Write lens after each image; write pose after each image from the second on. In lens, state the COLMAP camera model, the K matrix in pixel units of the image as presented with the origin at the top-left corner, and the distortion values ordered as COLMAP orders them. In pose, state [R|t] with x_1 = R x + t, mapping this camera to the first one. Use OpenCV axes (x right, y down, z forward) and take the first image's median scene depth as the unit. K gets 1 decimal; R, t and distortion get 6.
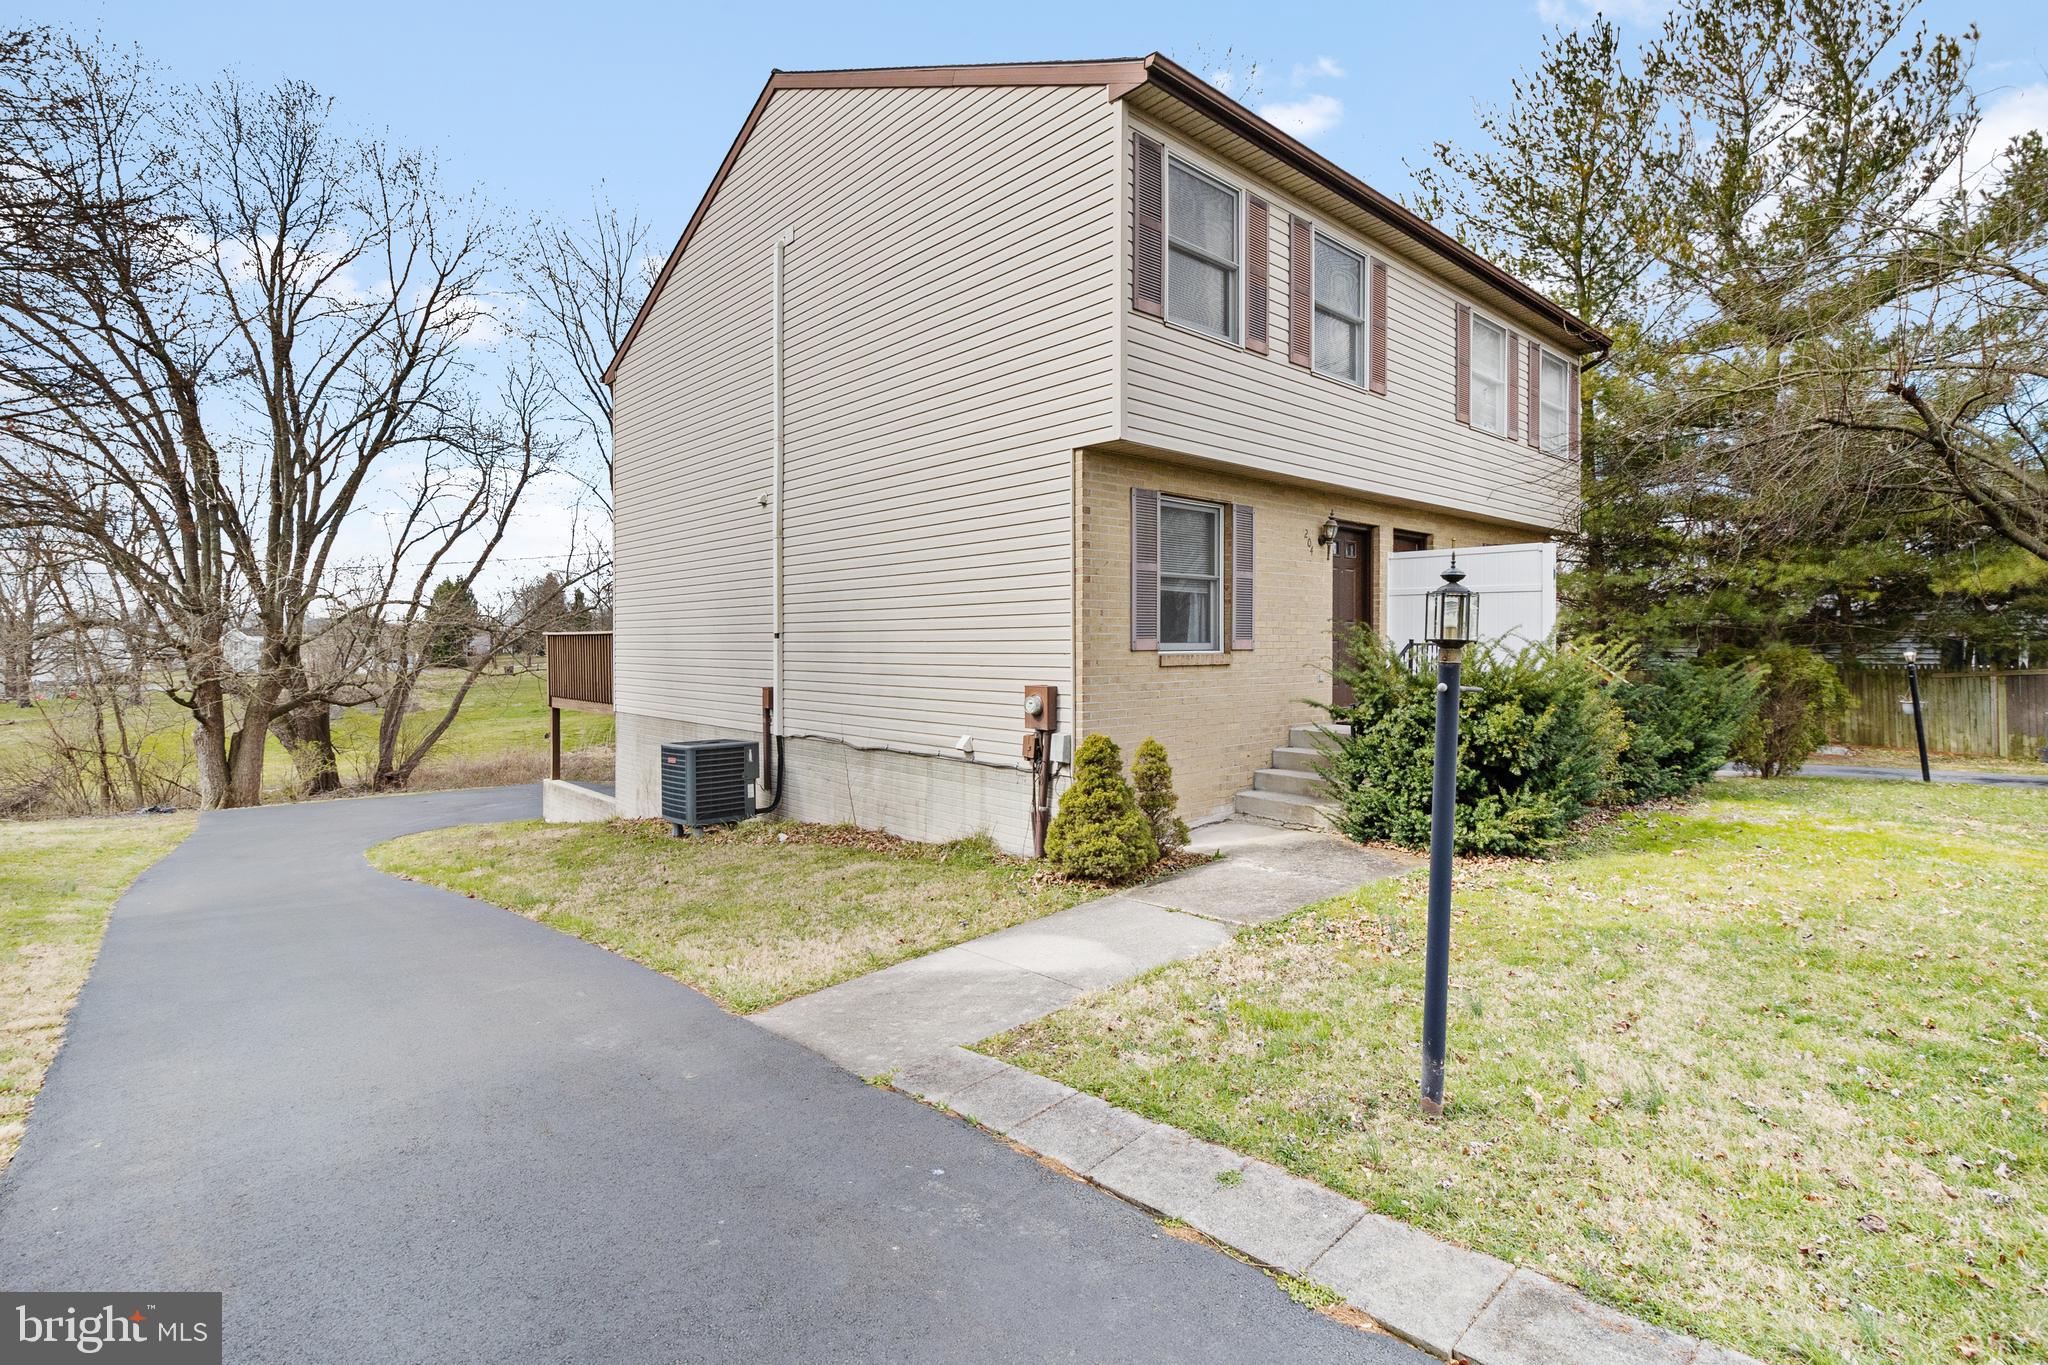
lens RADIAL K [[948.4, 0, 1041.5], [0, 948.4, 671.5], [0, 0, 1]] dist [0.000881, 0.000658]
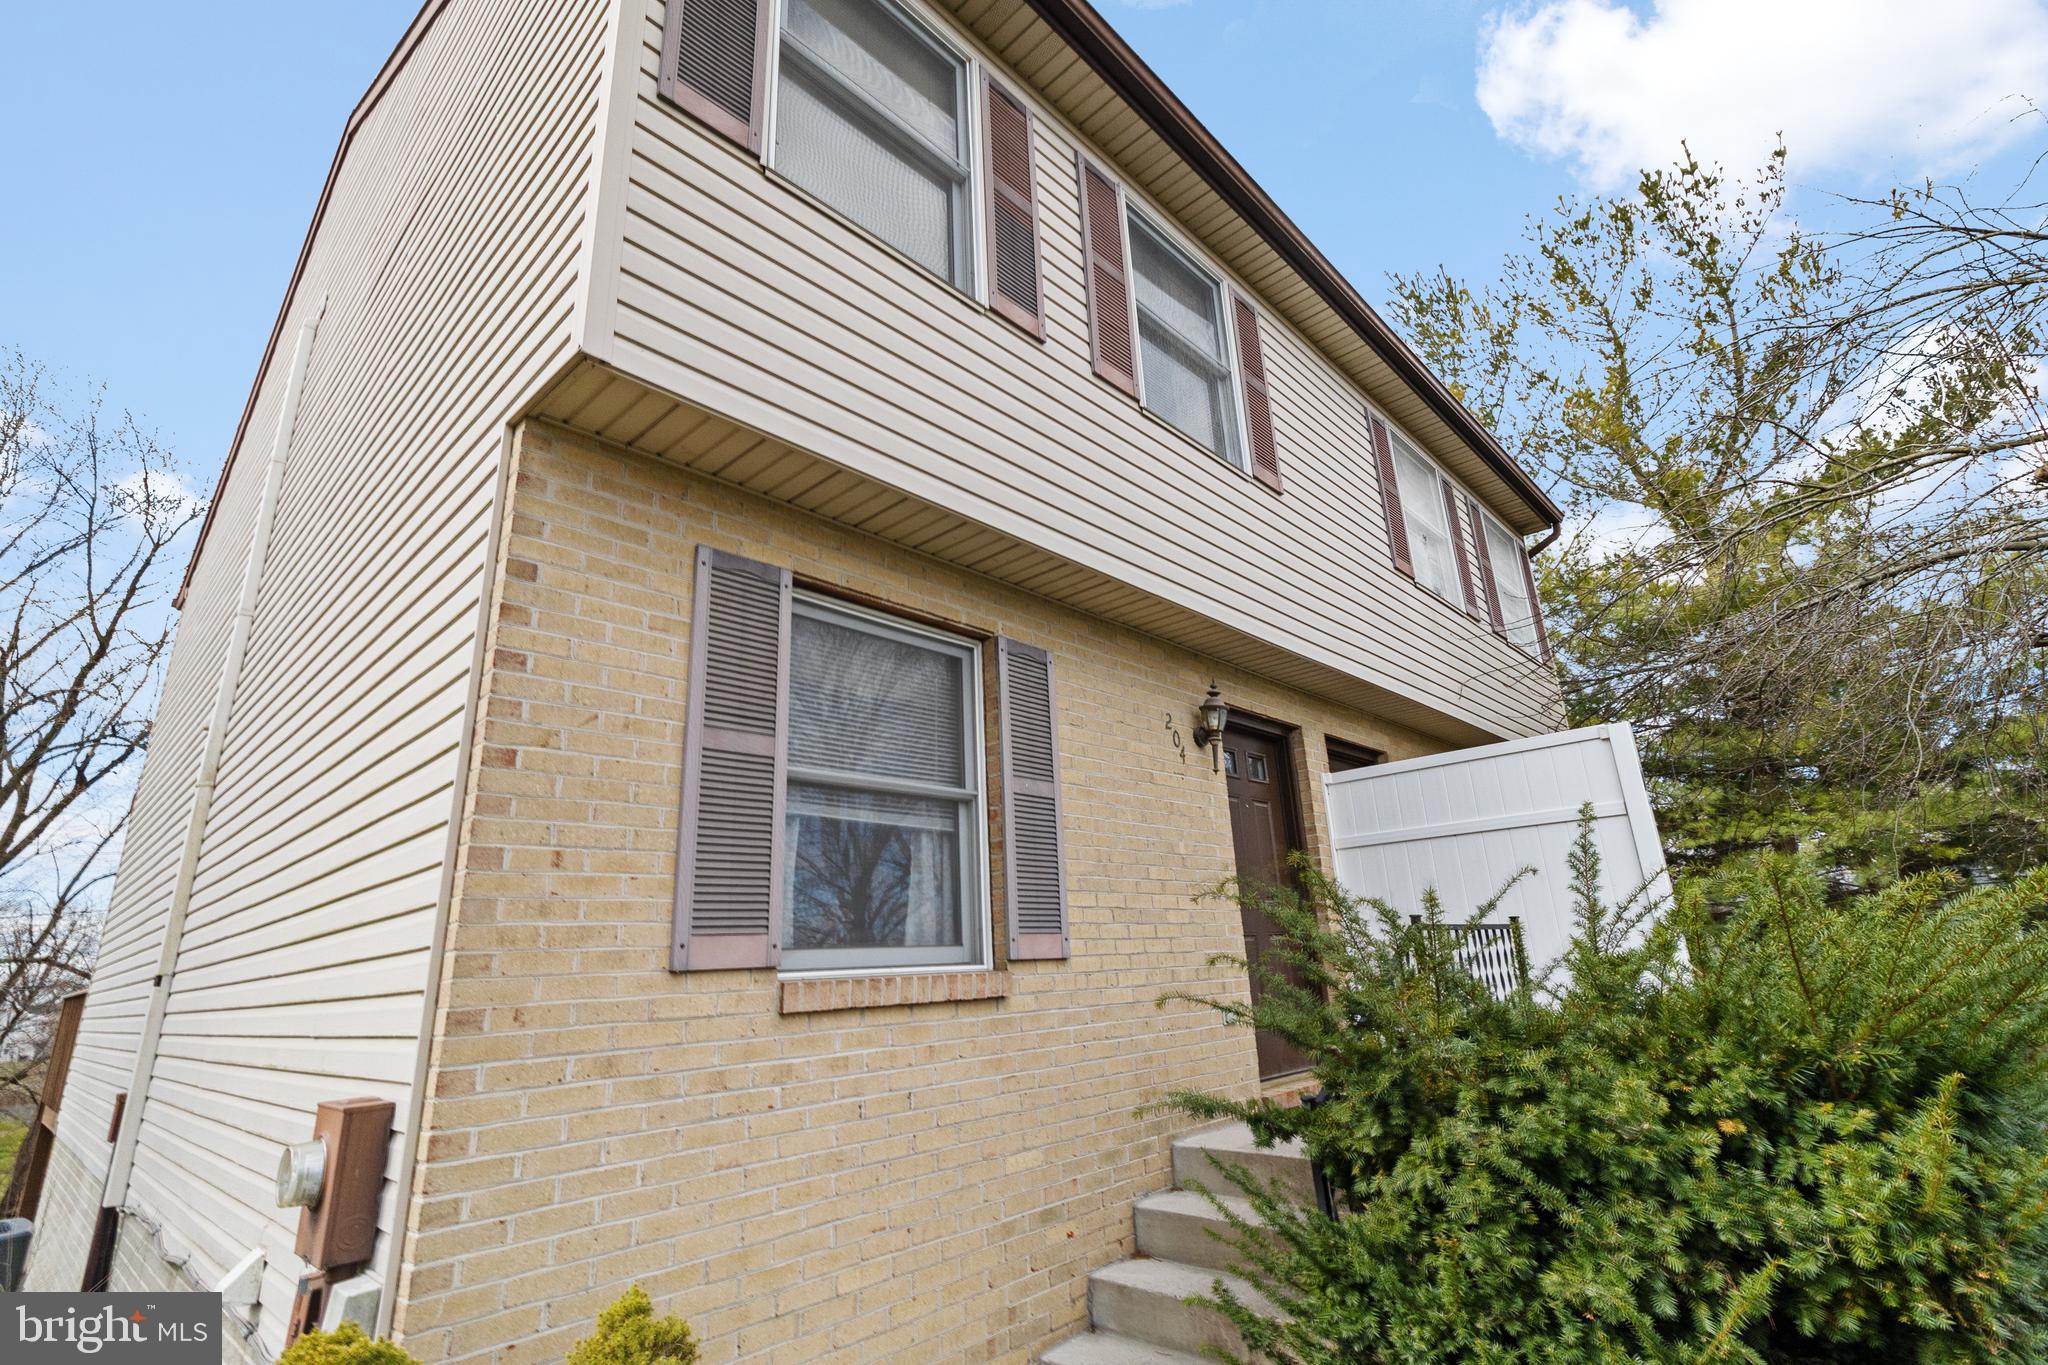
lens RADIAL K [[948.4, 0, 1041.5], [0, 948.4, 671.5], [0, 0, 1]] dist [0.000881, 0.000658]
pose [[0.995420, -0.020201, 0.093444, 0.177998], [0.050112, 0.942635, -0.330043, -0.004047], [-0.081416, 0.333214, 0.939330, 0.559445]]
